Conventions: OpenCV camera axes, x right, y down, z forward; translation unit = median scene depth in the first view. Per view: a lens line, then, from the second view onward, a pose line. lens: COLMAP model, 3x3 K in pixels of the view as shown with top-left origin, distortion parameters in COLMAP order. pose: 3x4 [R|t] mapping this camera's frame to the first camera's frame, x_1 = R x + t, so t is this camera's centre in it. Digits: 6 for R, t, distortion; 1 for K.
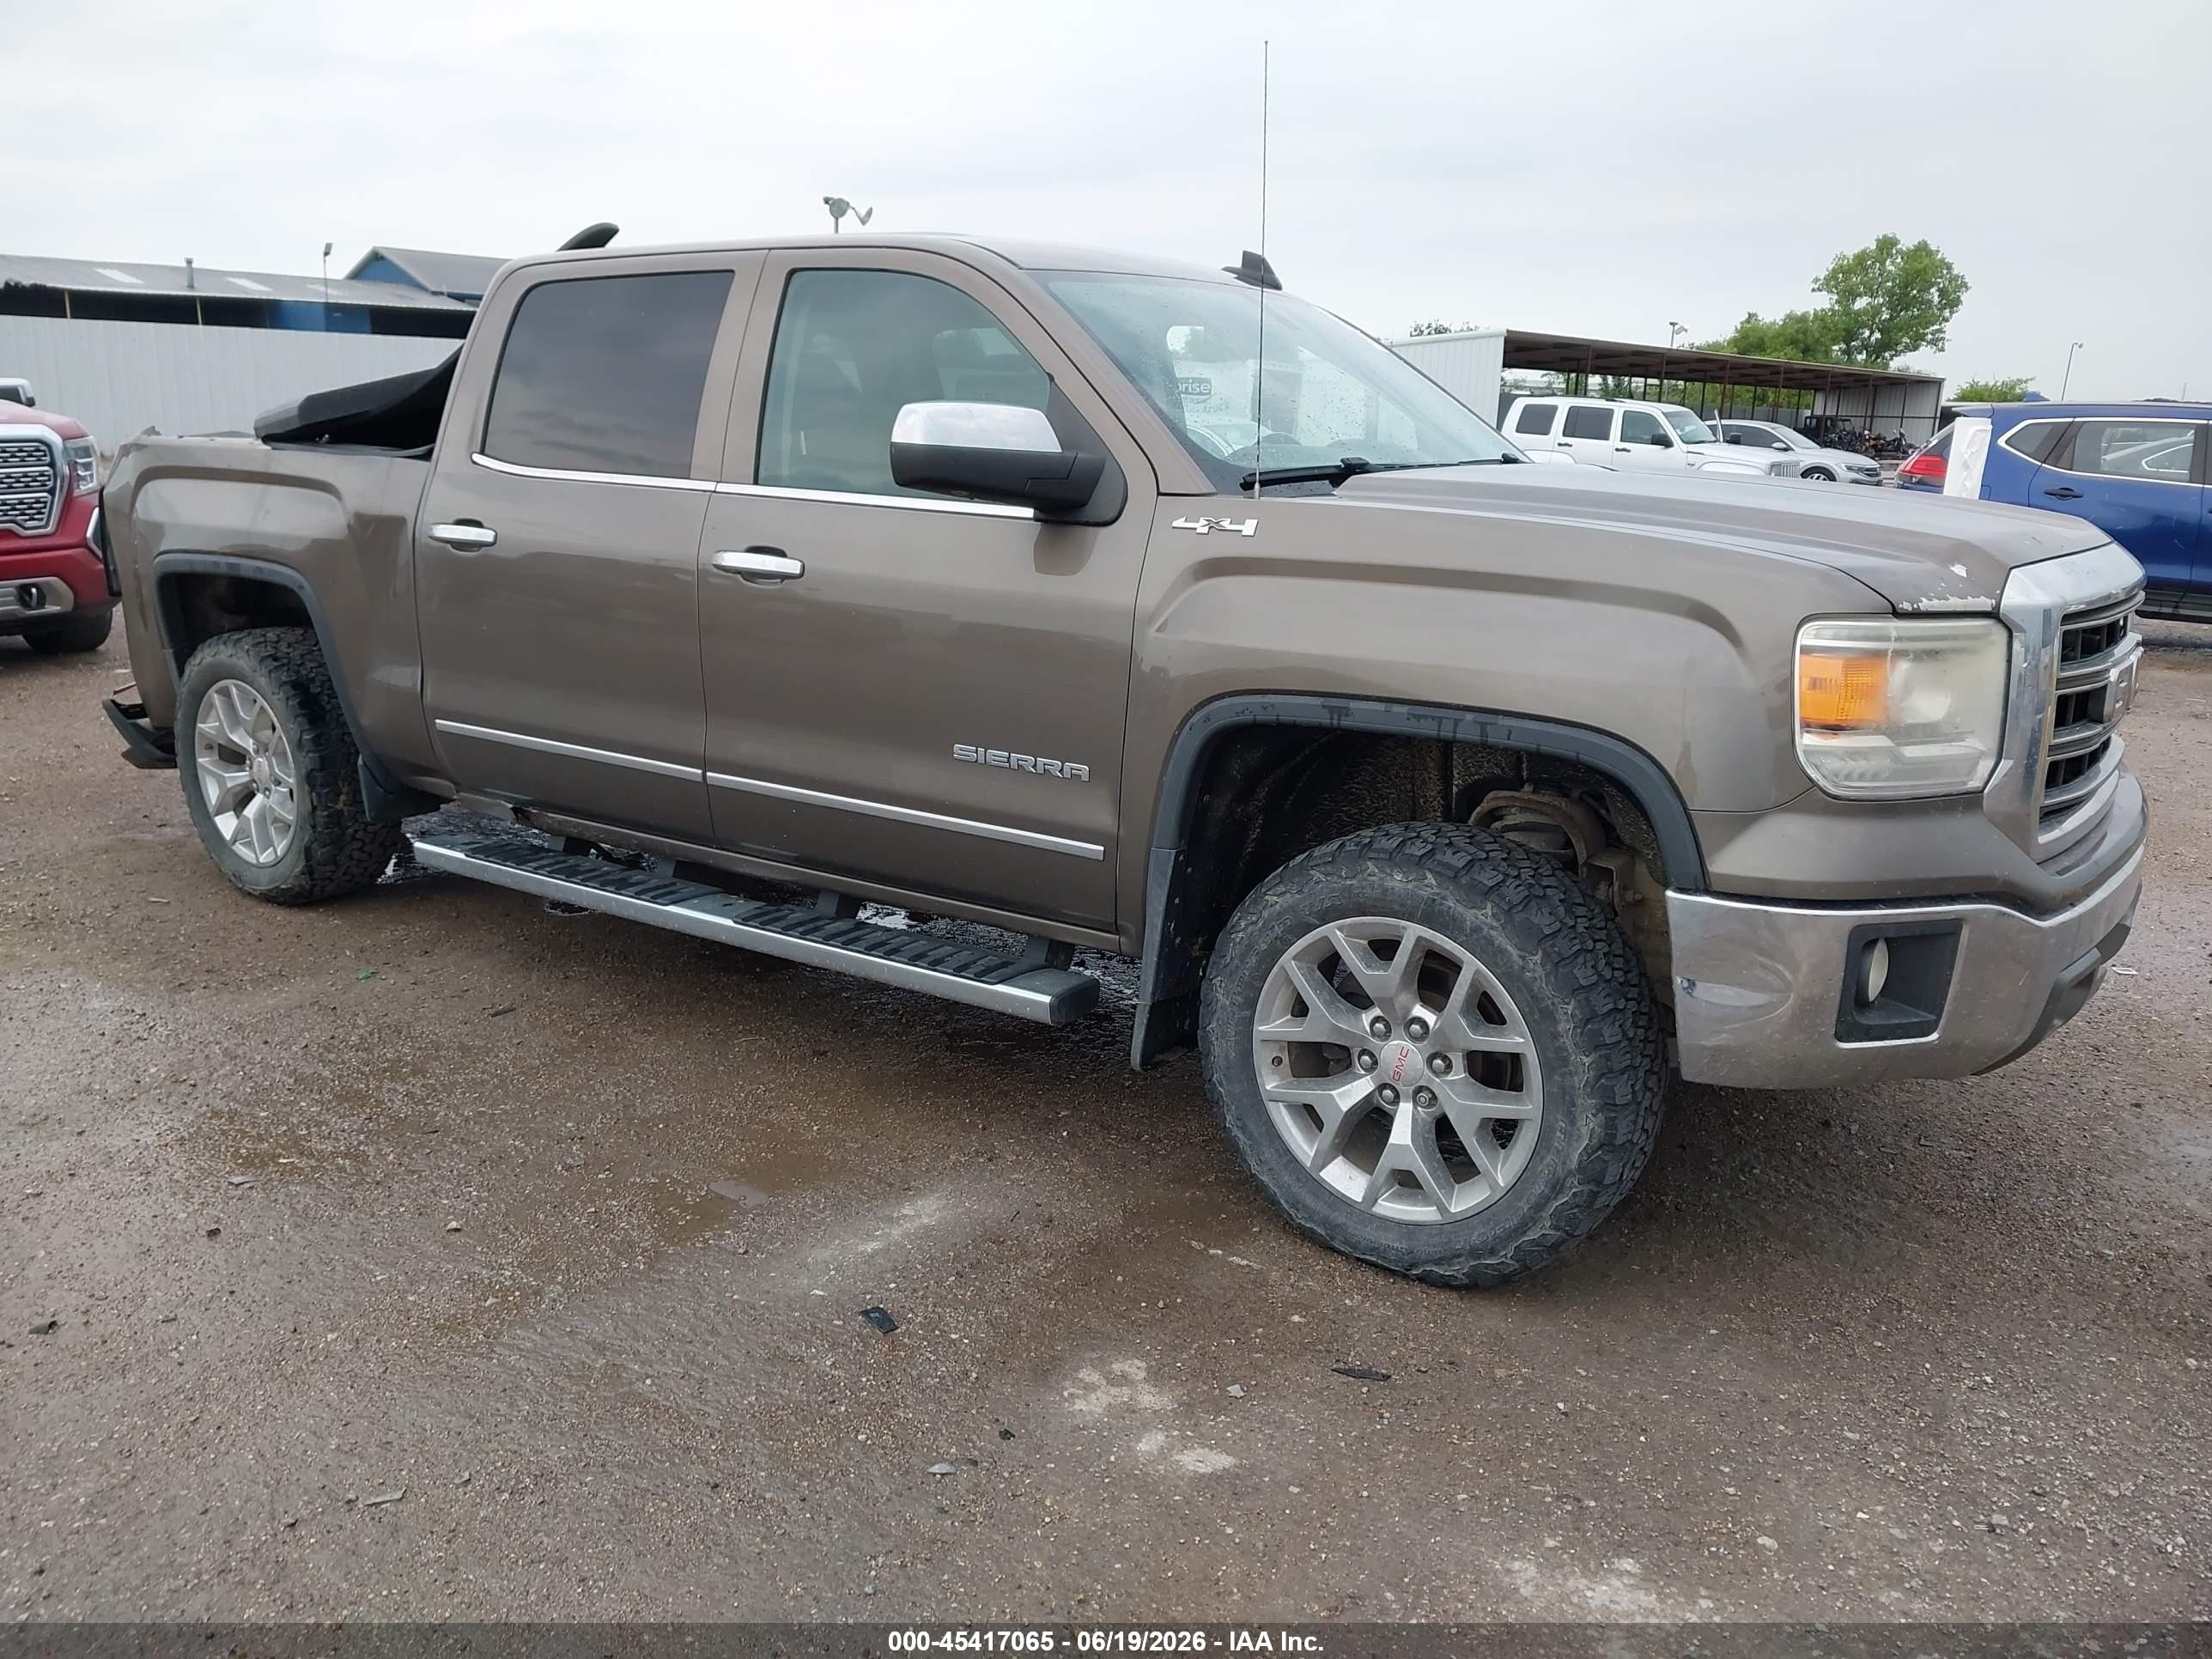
lens RADIAL K [[1813.0, 0, 1106.0], [0, 1813.0, 829.5], [0, 0, 1]] dist [-0.007298, -0.009924]
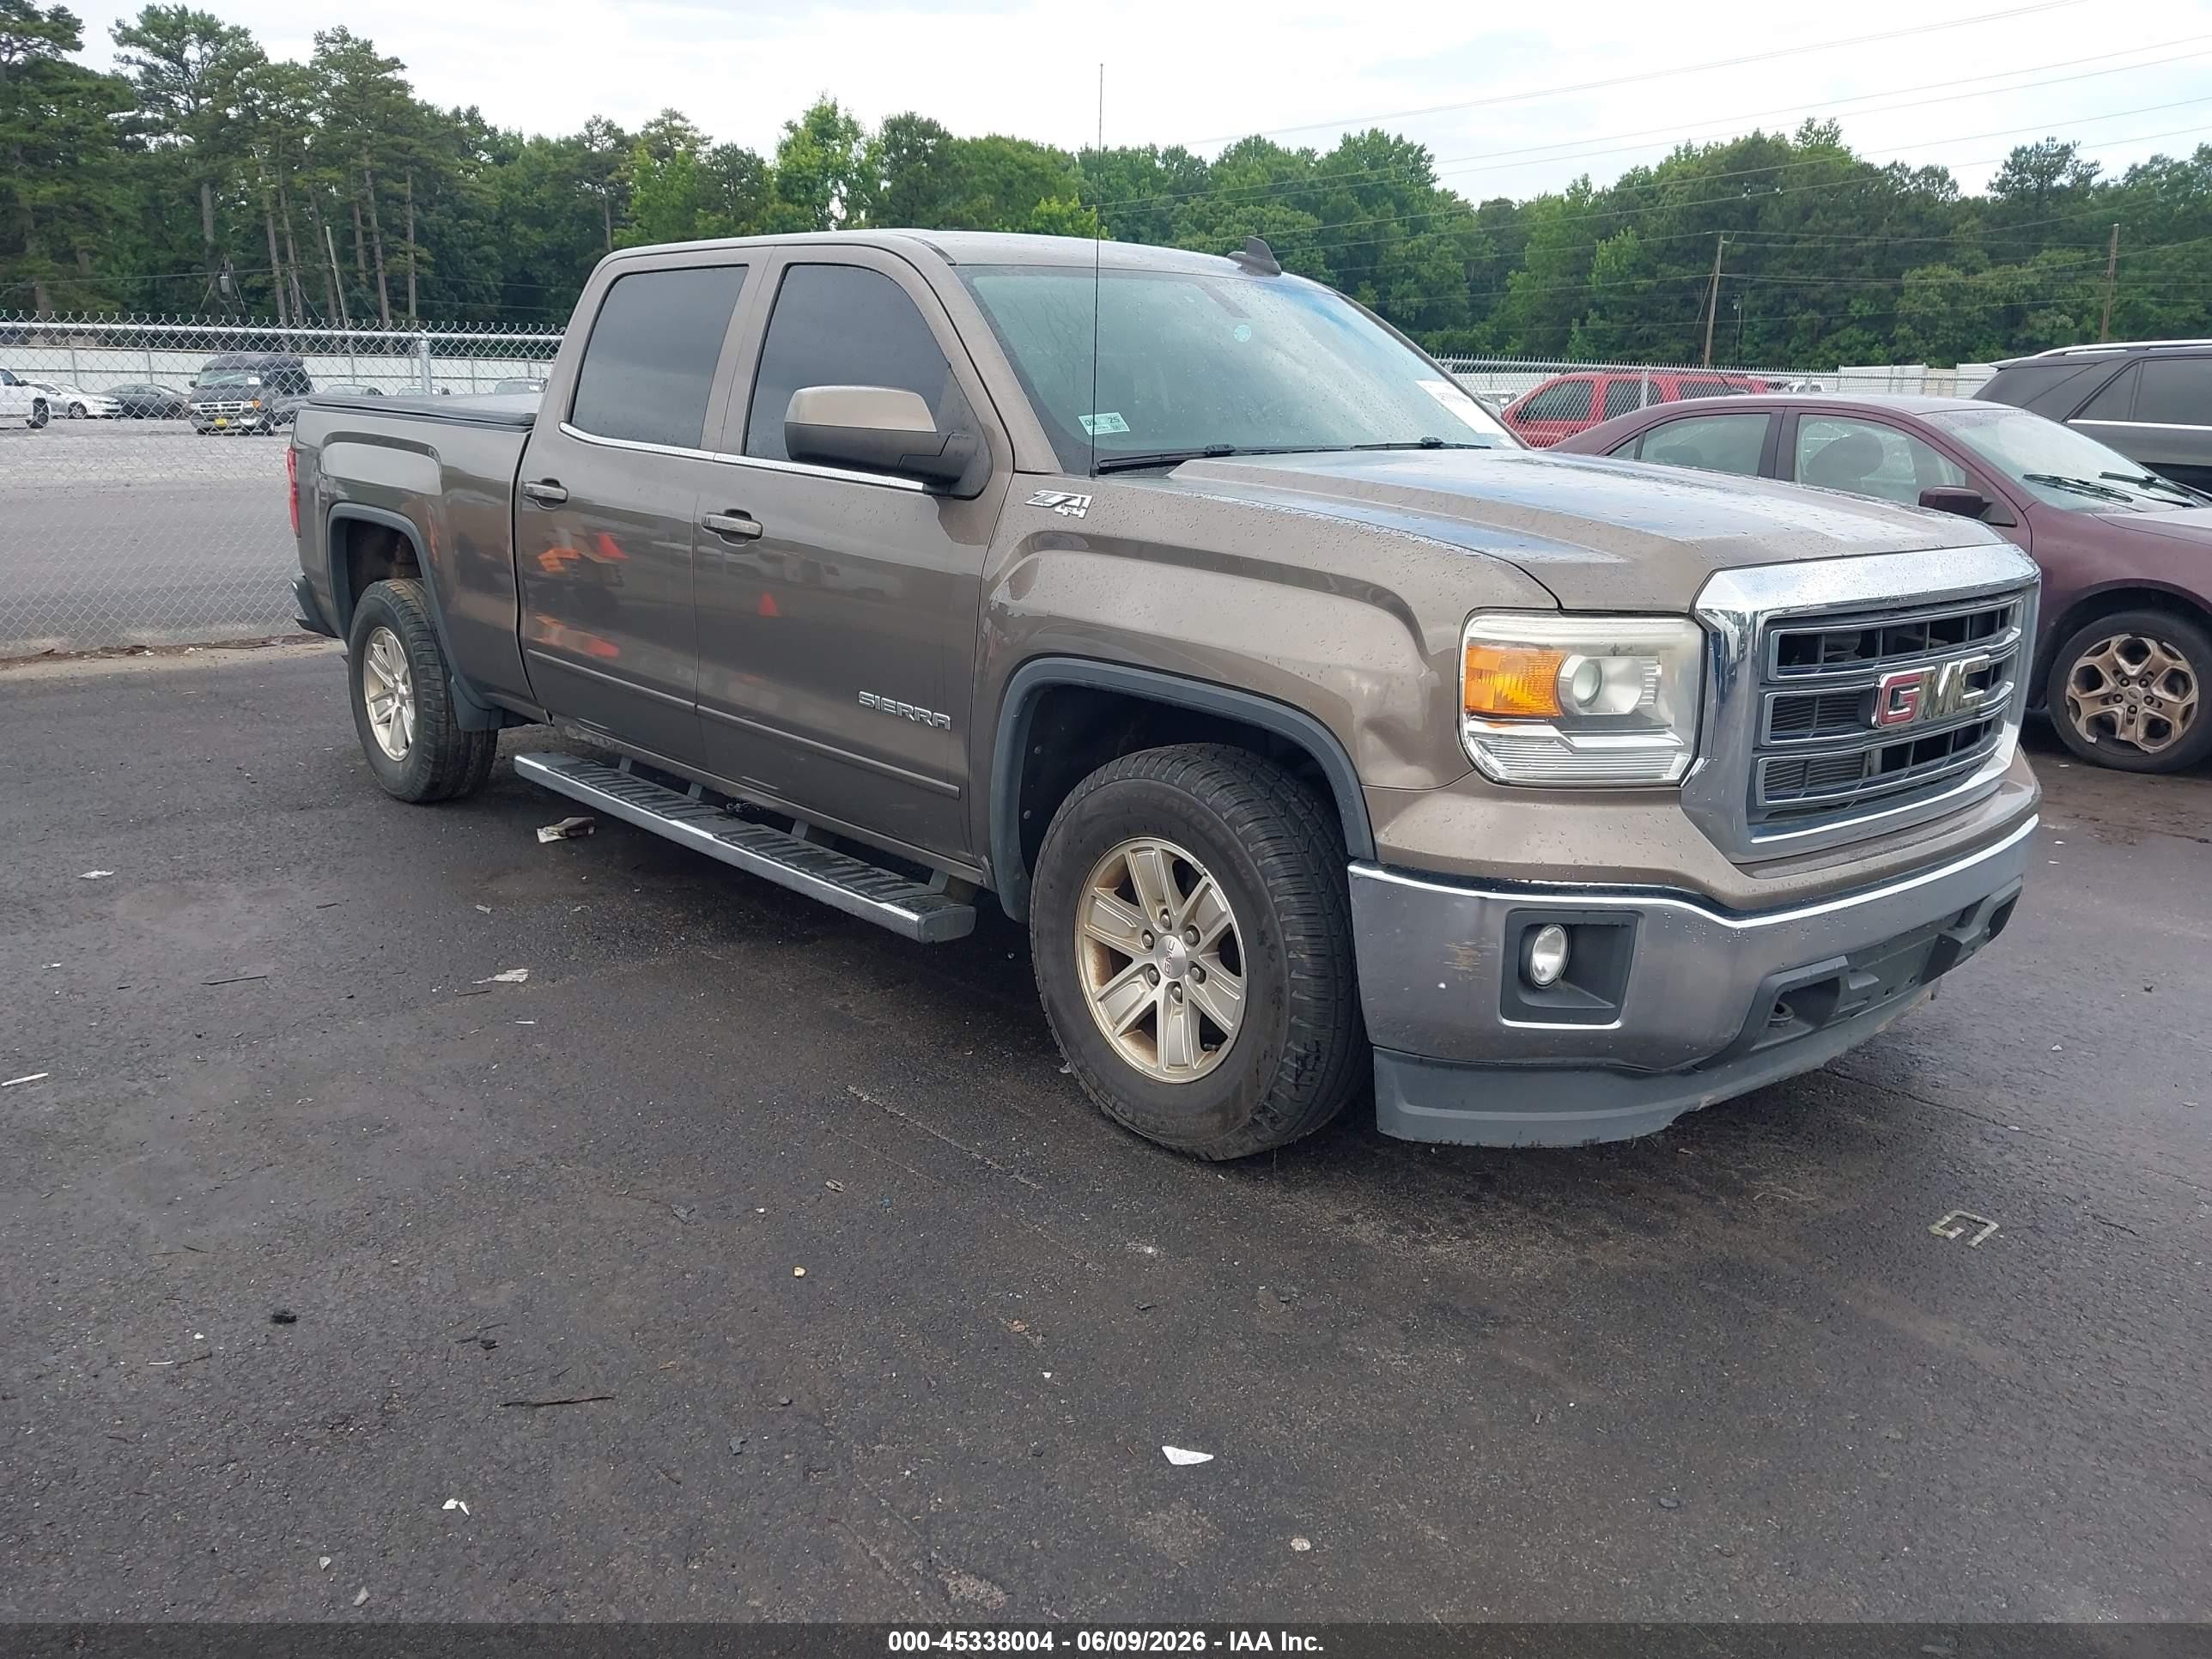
lens RADIAL K [[1813.0, 0, 1106.0], [0, 1813.0, 829.5], [0, 0, 1]] dist [-0.007298, -0.009924]
pose [[0.963941, 0.071440, -0.256346, 0.385607], [-0.064990, 0.997322, 0.033557, -0.009436], [0.258057, -0.015688, 0.966002, -0.055608]]
